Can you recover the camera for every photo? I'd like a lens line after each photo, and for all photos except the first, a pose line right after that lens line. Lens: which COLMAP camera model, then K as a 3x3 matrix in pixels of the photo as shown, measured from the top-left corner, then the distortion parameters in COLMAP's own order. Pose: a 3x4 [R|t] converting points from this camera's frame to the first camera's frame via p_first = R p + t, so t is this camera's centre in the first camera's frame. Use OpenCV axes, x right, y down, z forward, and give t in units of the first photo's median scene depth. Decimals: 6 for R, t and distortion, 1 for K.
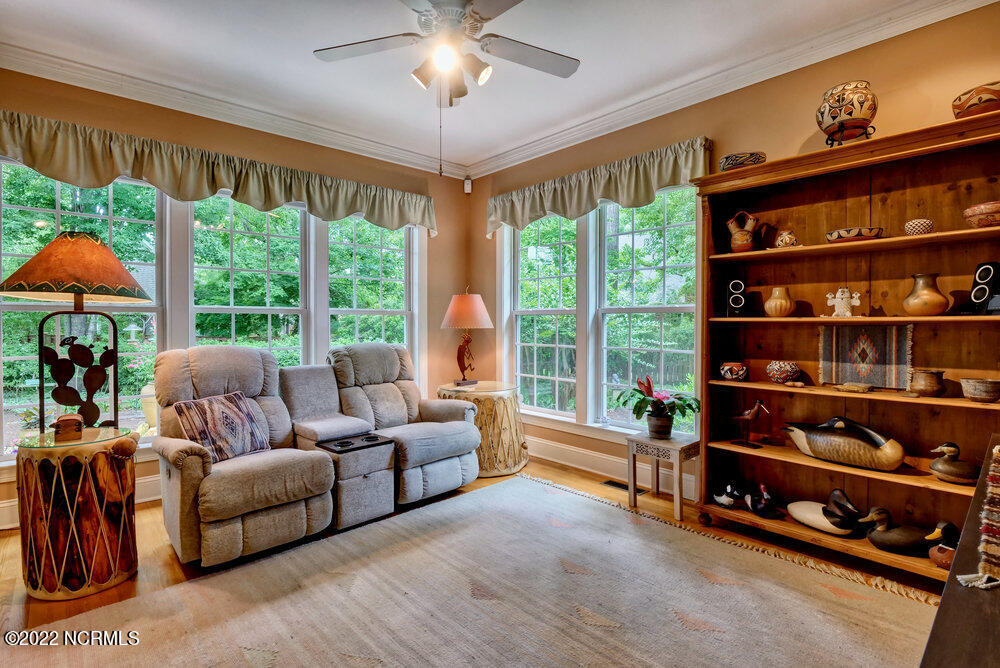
lens RADIAL K [[485.4, 0, 495.7], [0, 485.4, 328.6], [0, 0, 1]] dist [-0.012200, 0.001257]
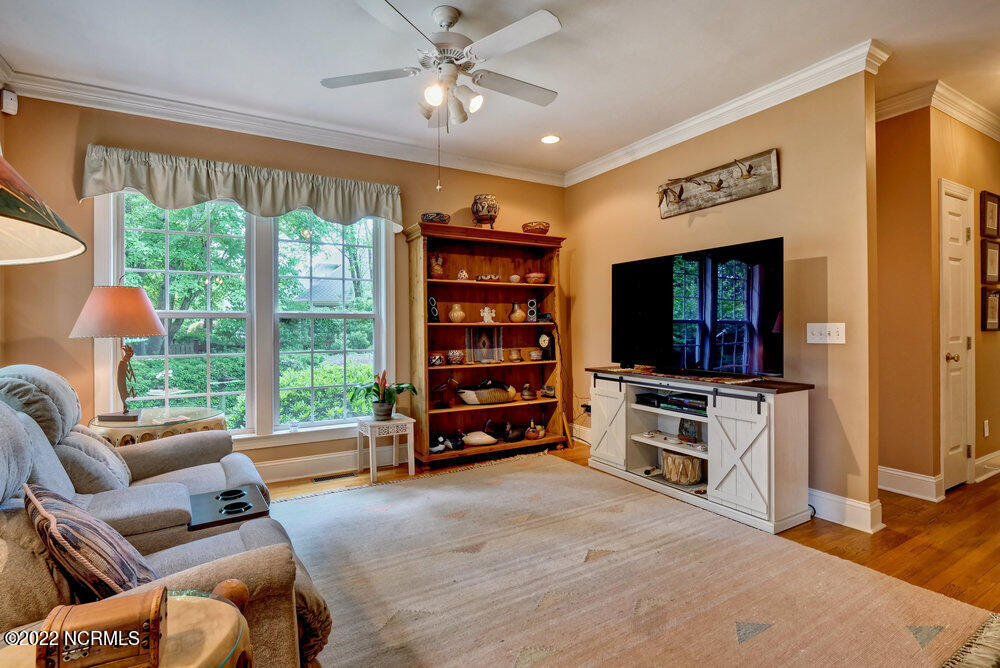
lens RADIAL K [[485.4, 0, 495.5], [0, 485.4, 329.7], [0, 0, 1]] dist [-0.012200, 0.001257]
pose [[0.214521, -0.010273, 0.976665, -1.010767], [0.017162, 0.999830, 0.006747, -0.010159], [-0.976569, 0.015314, 0.214661, 0.567678]]
